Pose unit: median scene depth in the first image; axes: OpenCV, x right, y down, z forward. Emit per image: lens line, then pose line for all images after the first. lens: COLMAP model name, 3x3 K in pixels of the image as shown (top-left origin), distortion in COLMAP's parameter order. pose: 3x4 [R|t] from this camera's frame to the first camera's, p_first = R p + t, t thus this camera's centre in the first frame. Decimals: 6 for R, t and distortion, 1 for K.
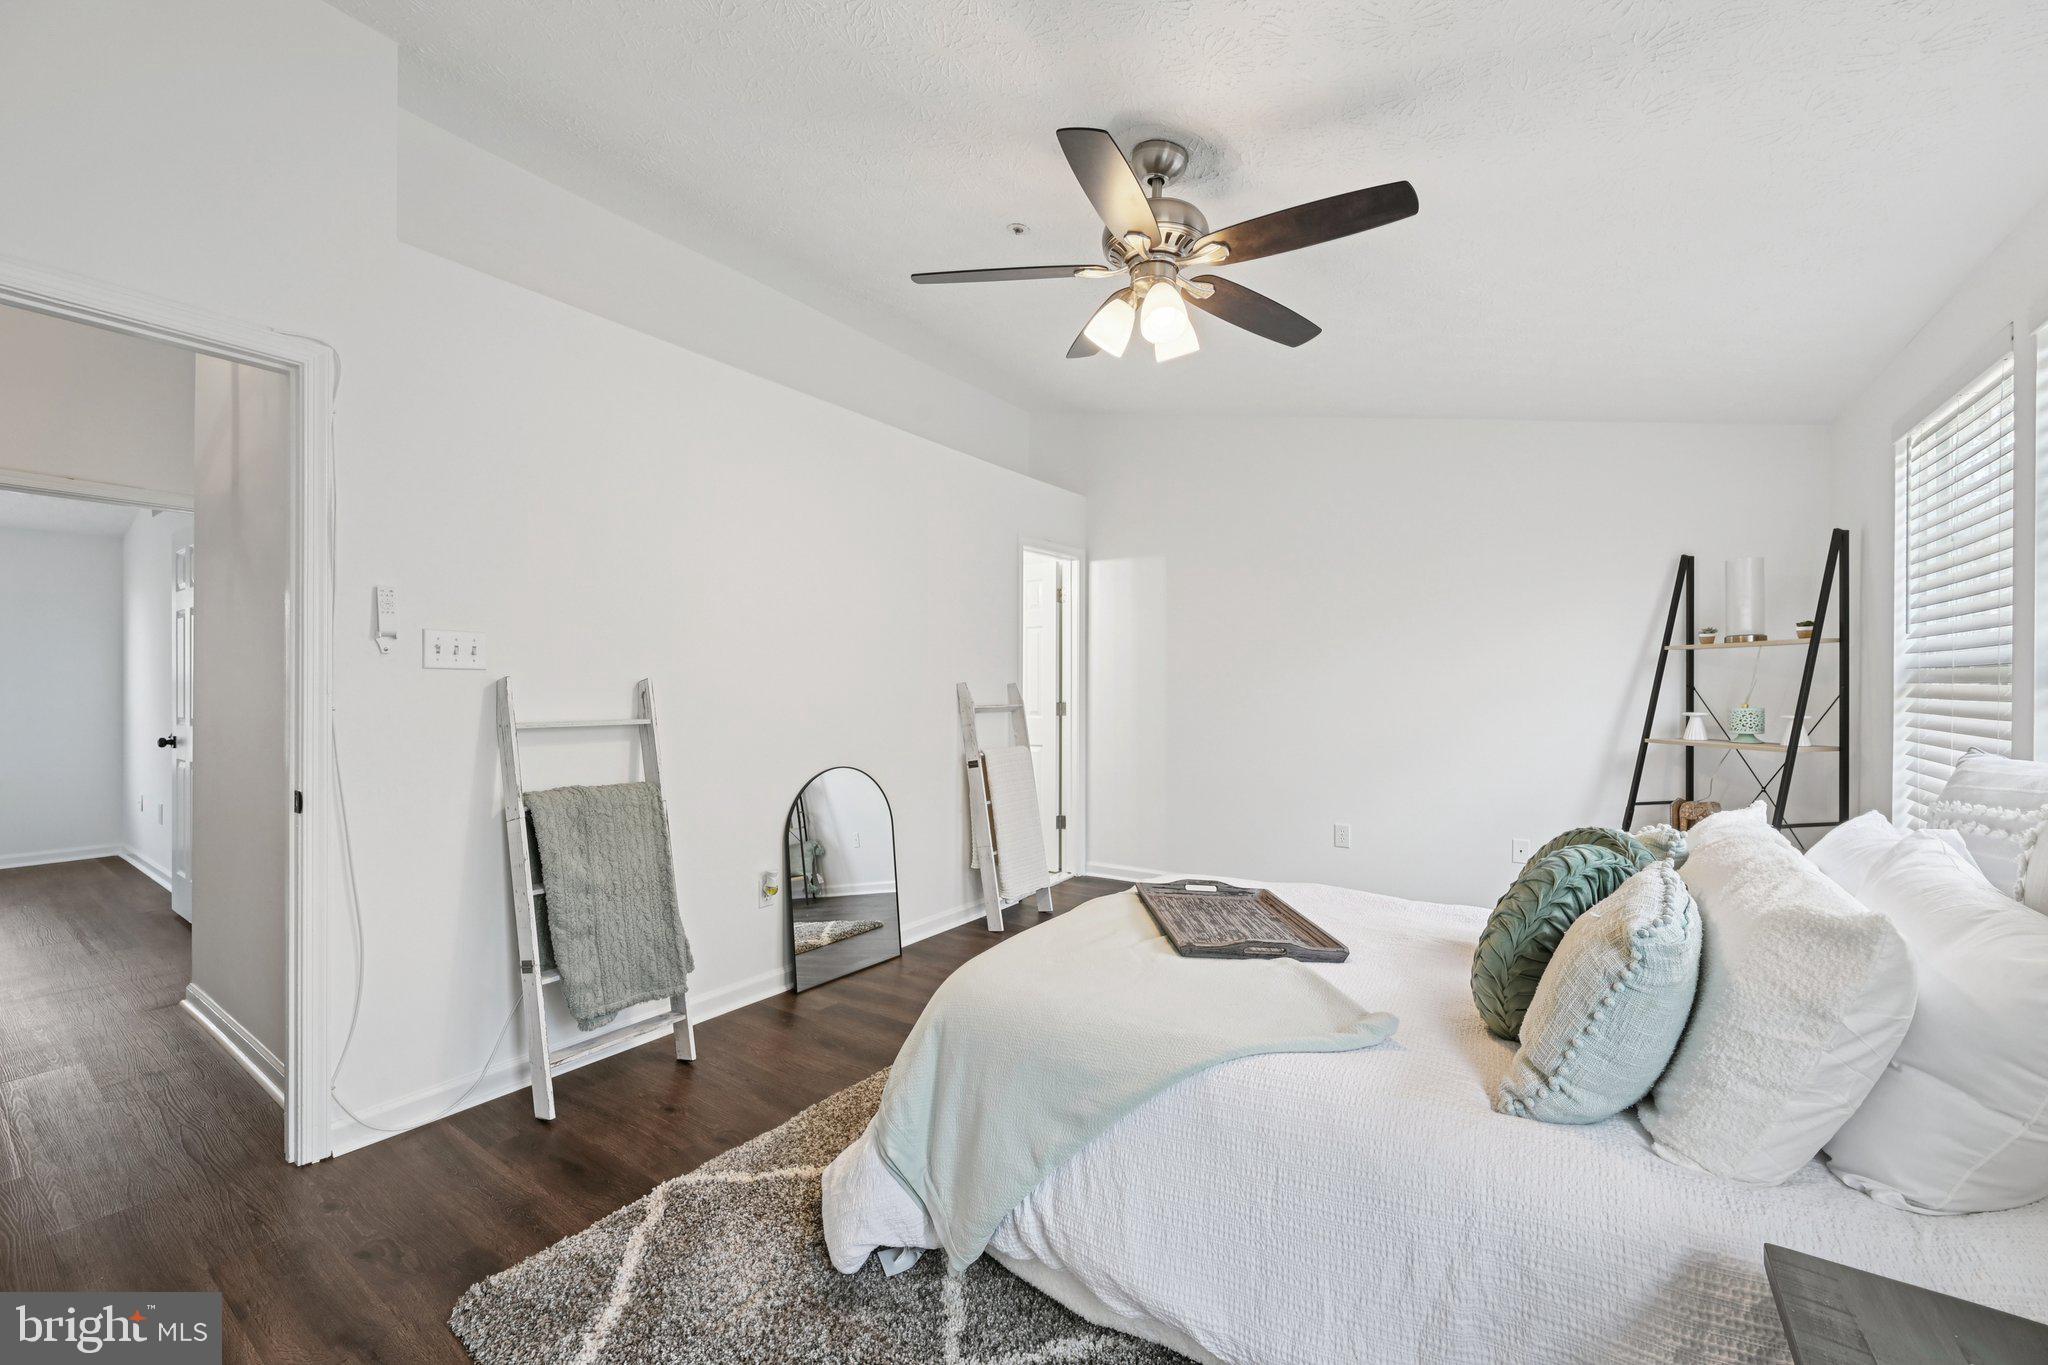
lens RADIAL K [[809.5, 0, 1036.6], [0, 809.5, 689.3], [0, 0, 1]] dist [-0.000540, 0.000126]
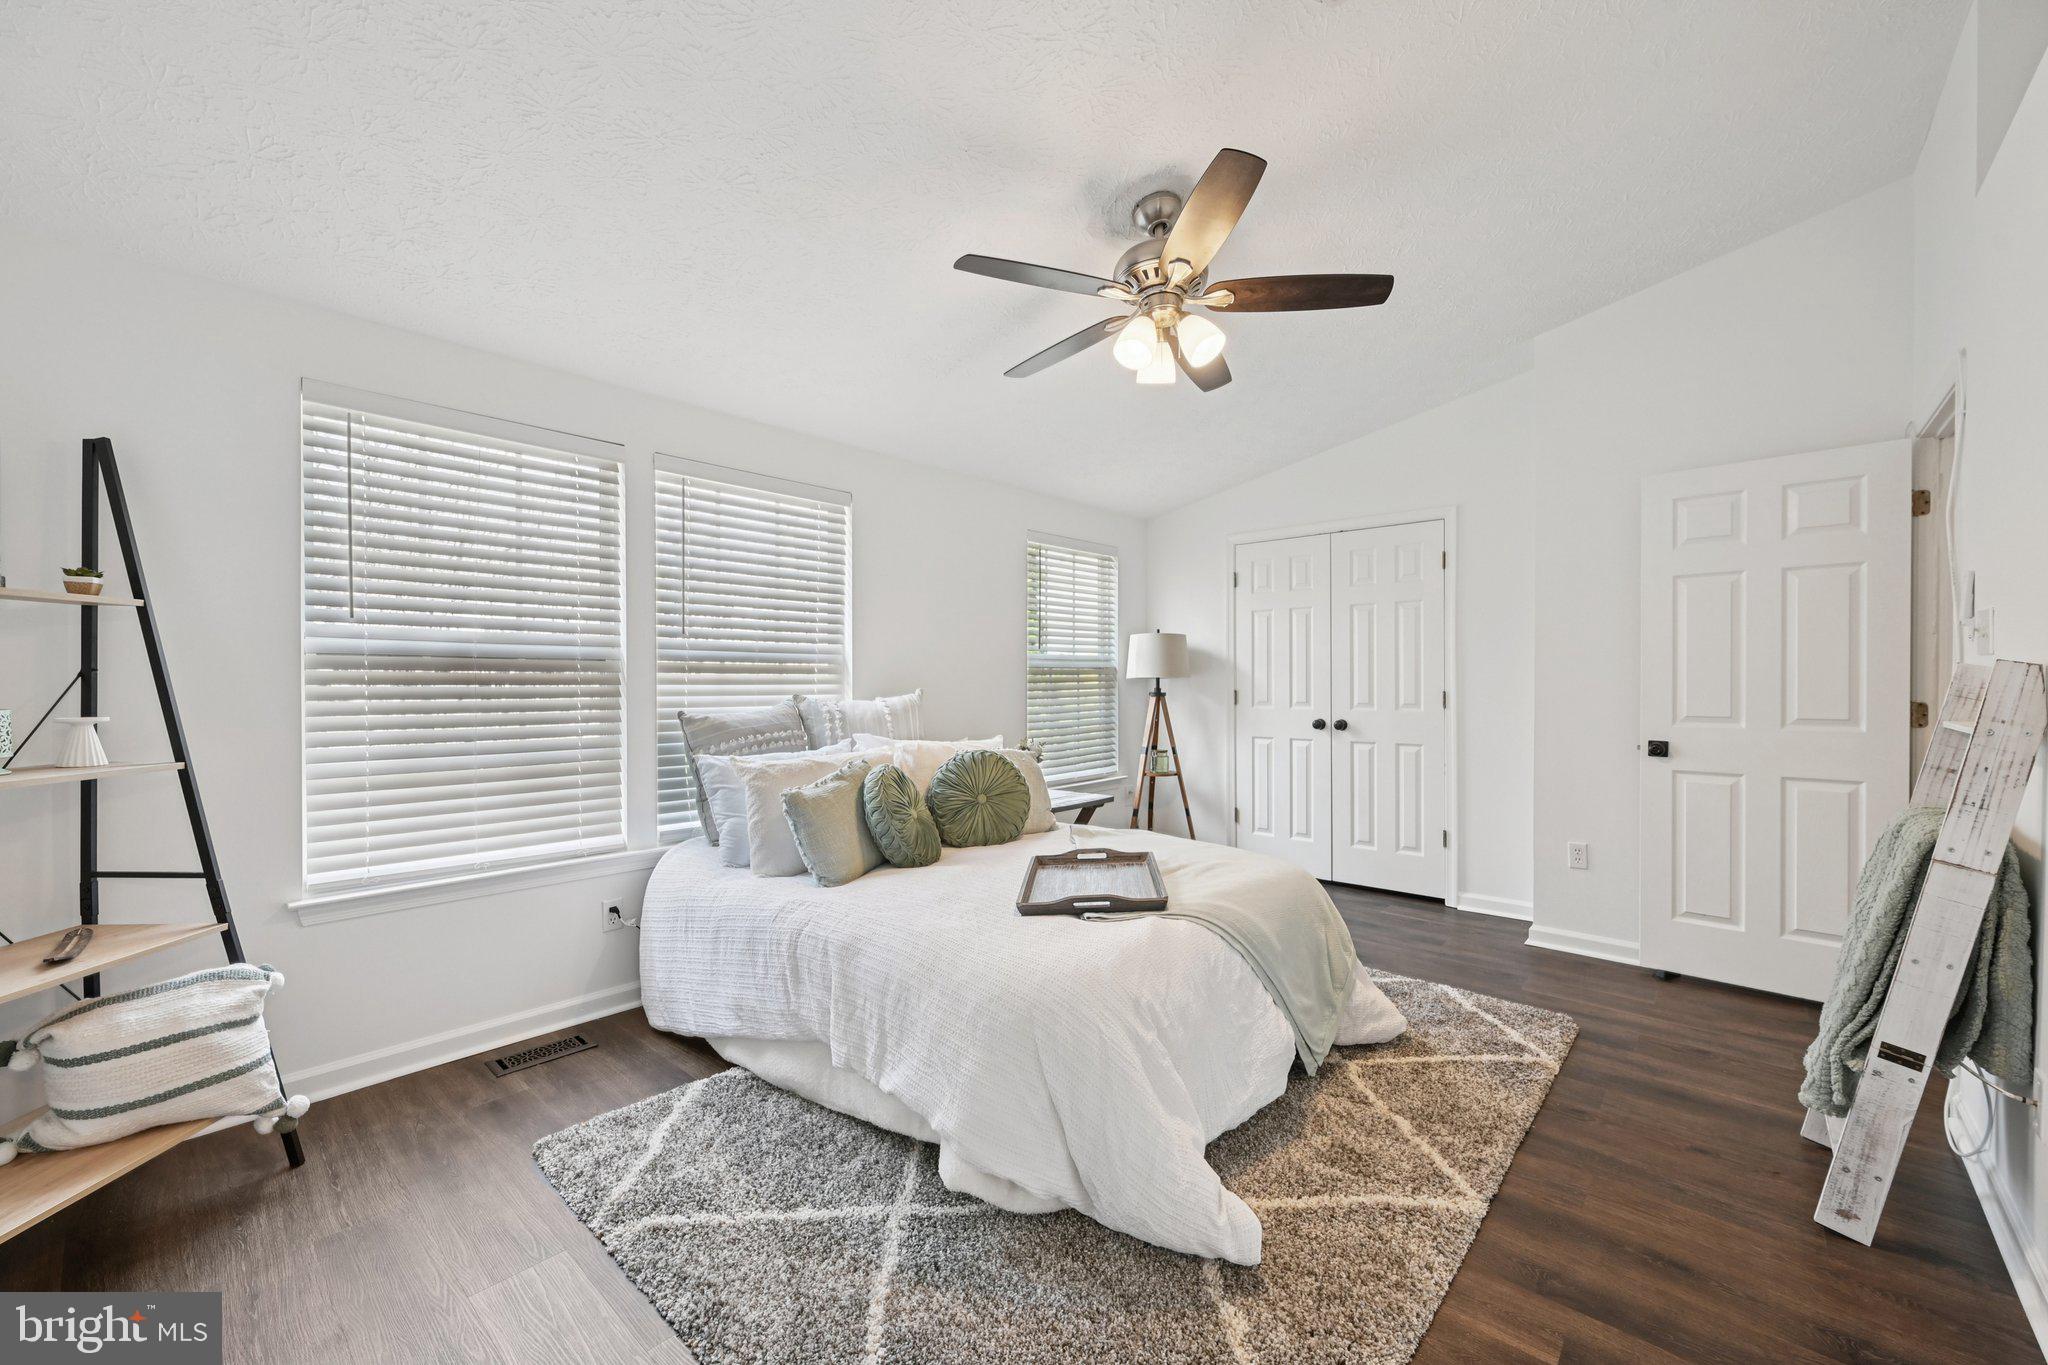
lens RADIAL K [[809.5, 0, 1036.6], [0, 809.5, 689.3], [0, 0, 1]] dist [-0.000540, 0.000126]
pose [[-0.992124, -0.004459, 0.125178, 0.142899], [-0.002470, 0.999868, 0.016043, -0.001430], [-0.125233, 0.015607, -0.992005, 1.744236]]
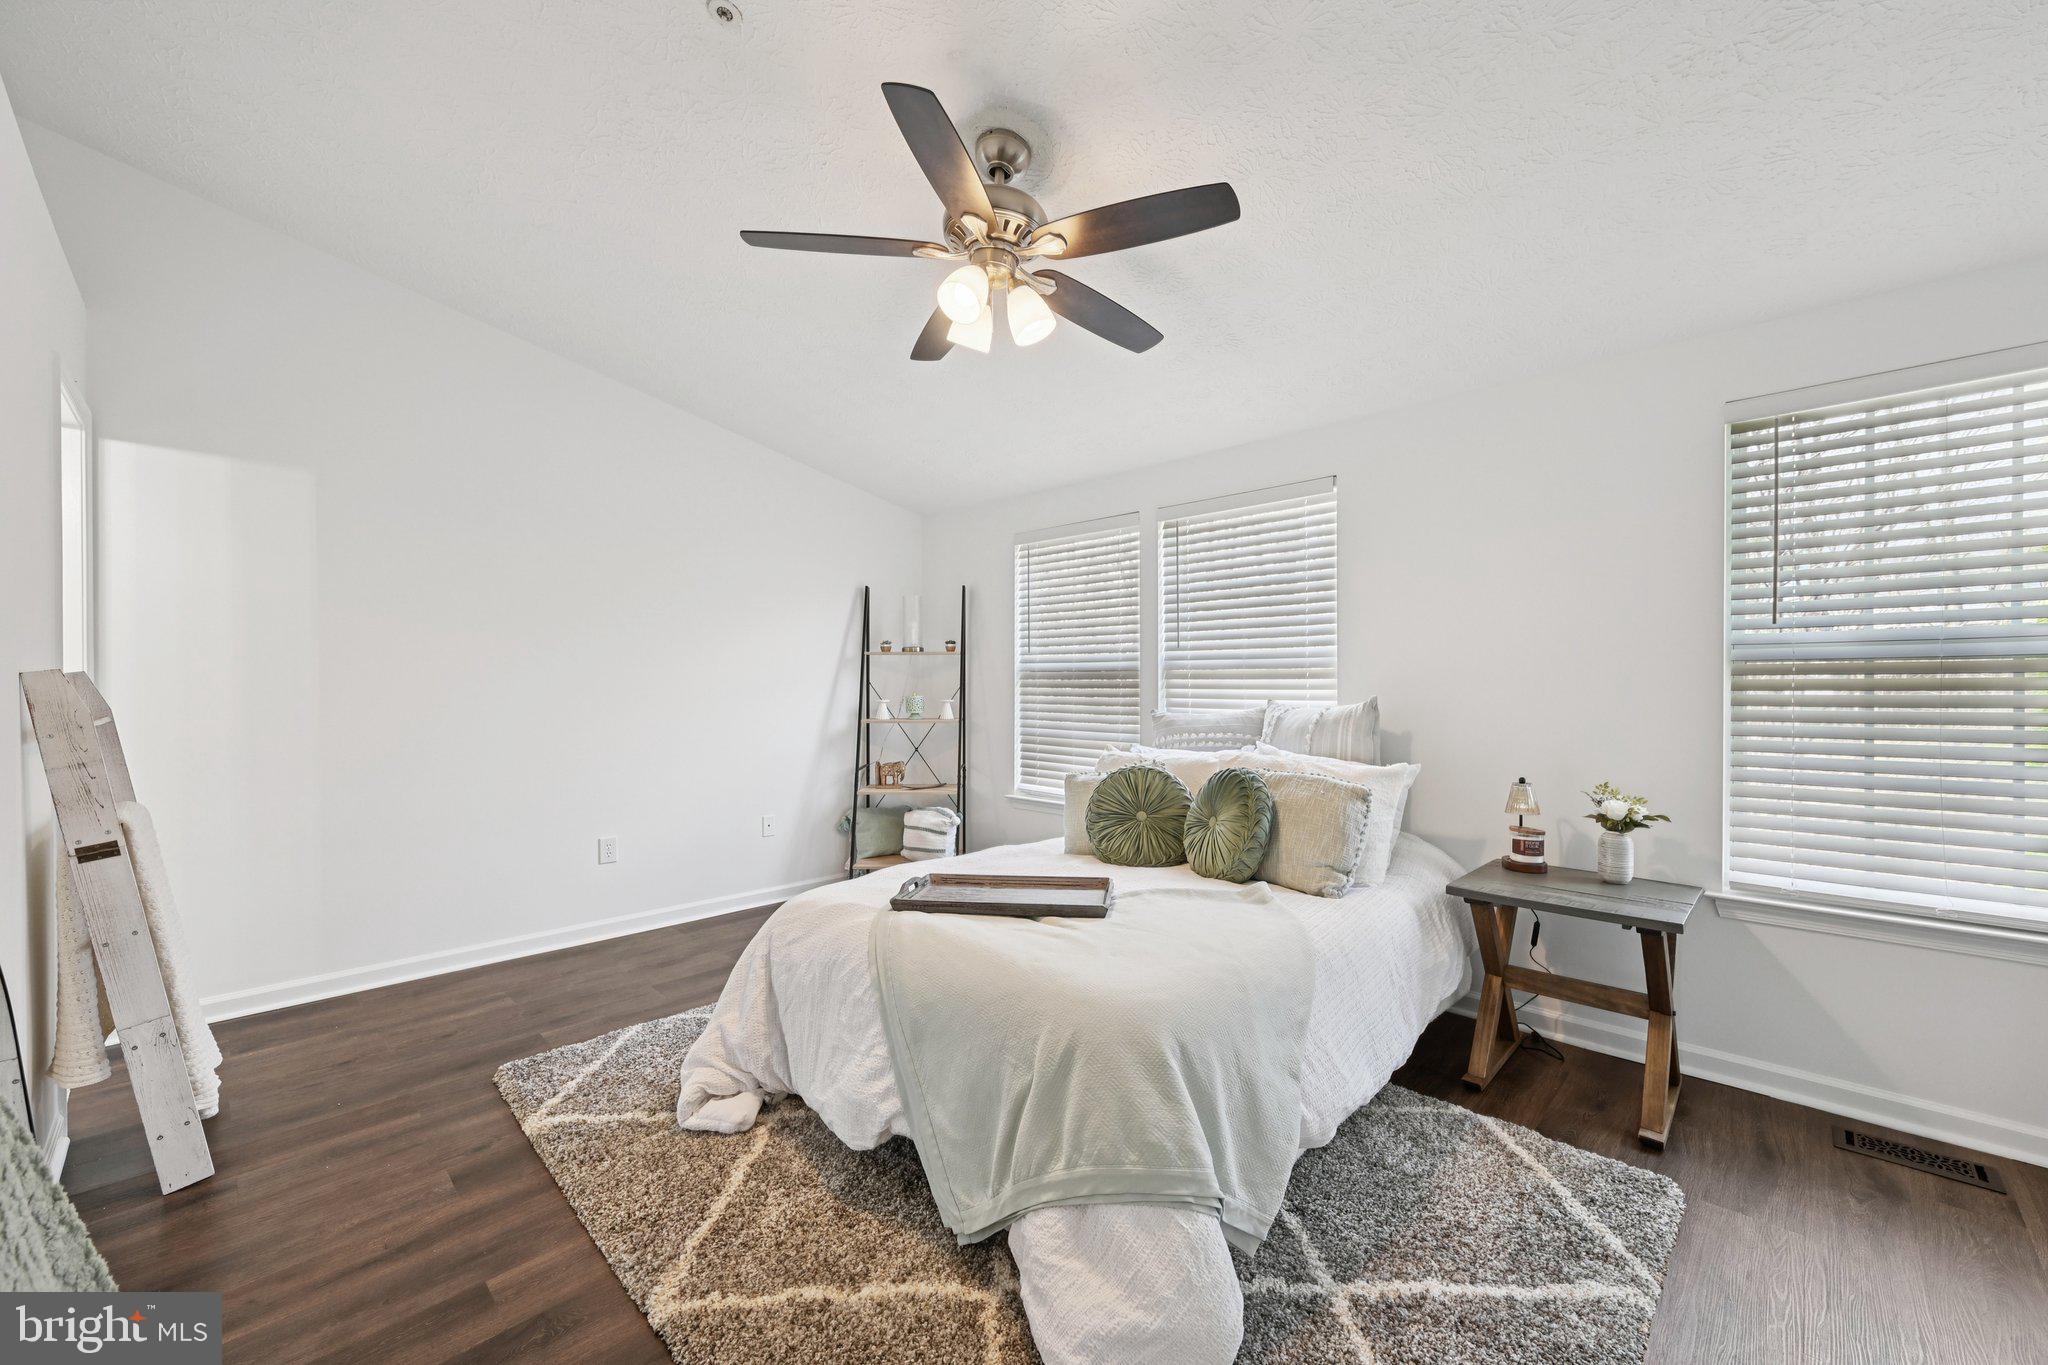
lens RADIAL K [[810.2, 0, 1080.3], [0, 810.2, 687.3], [0, 0, 1]] dist [-0.017446, 0.000004]
pose [[0.140072, -0.003736, 0.990134, -0.676395], [0.005259, 0.999982, 0.003030, 0.003767], [-0.990127, 0.004782, 0.140089, 0.626279]]
